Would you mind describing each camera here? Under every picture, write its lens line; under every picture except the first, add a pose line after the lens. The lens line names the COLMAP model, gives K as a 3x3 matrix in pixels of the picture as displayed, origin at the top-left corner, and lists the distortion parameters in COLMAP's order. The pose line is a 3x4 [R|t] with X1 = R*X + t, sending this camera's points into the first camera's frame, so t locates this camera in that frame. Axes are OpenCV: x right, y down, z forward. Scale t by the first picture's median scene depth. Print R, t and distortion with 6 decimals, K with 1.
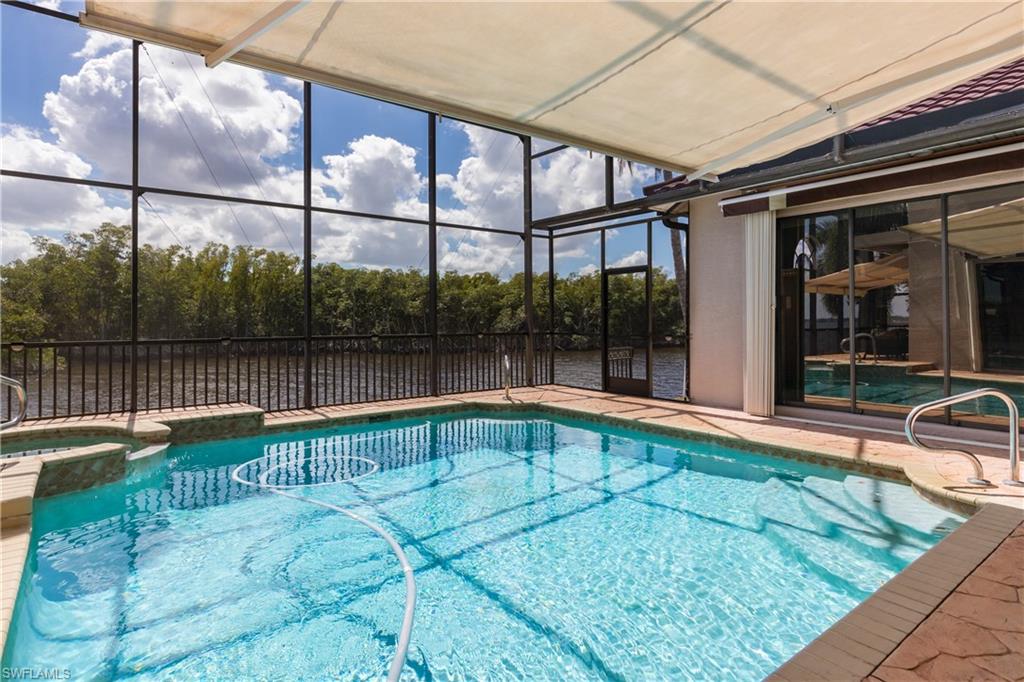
lens RADIAL K [[542.4, 0, 499.3], [0, 542.4, 315.5], [0, 0, 1]] dist [-0.003046, 0.001227]
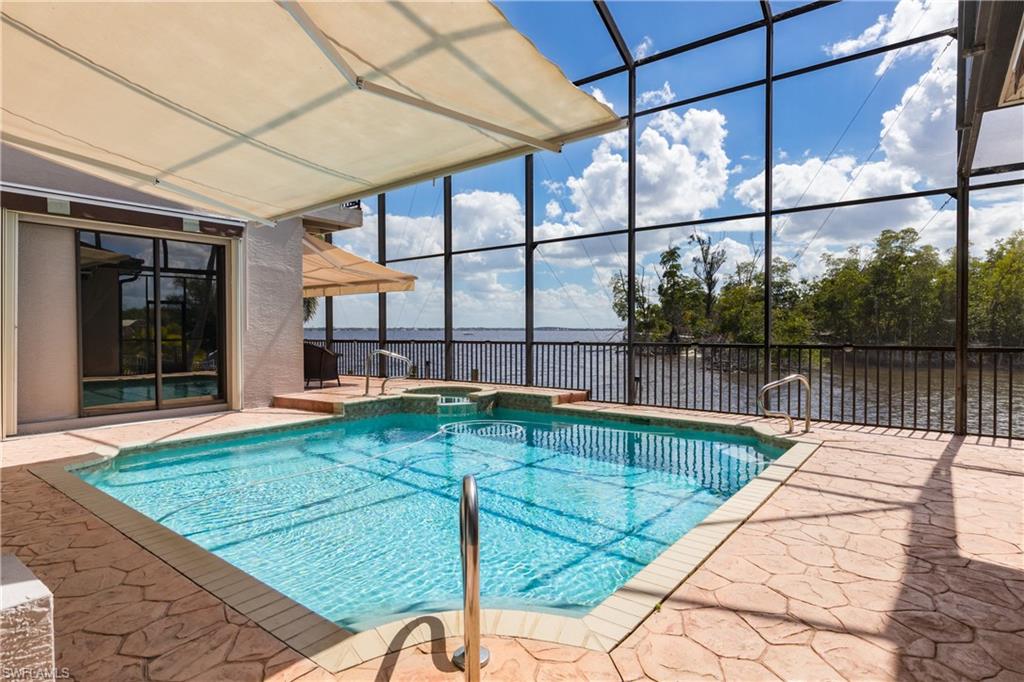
lens RADIAL K [[542.4, 0, 517.1], [0, 542.4, 337.1], [0, 0, 1]] dist [-0.003046, 0.001227]
pose [[0.258903, 0.017721, -0.965741, 0.588524], [0.012230, 0.999691, 0.021623, 0.000146], [0.965826, -0.017409, 0.258606, 0.396887]]
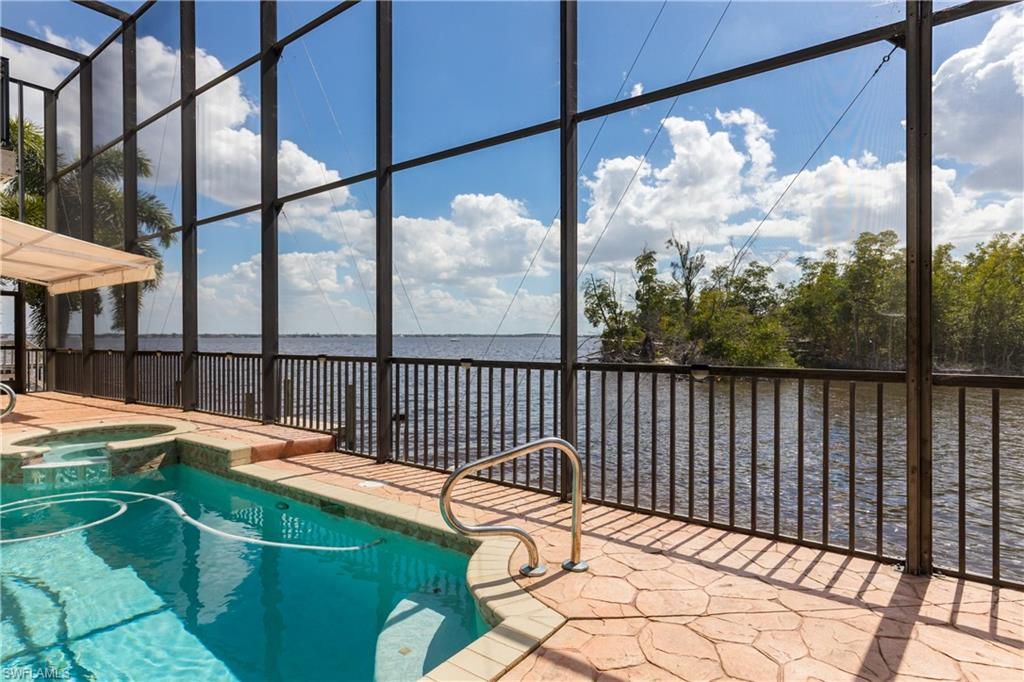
lens RADIAL K [[542.4, 0, 516.9], [0, 542.4, 335.6], [0, 0, 1]] dist [-0.003046, 0.001227]
pose [[0.277200, 0.003184, -0.960807, 0.296462], [0.011814, 0.999908, 0.006722, 0.008205], [0.960740, -0.013214, 0.277137, 0.824792]]
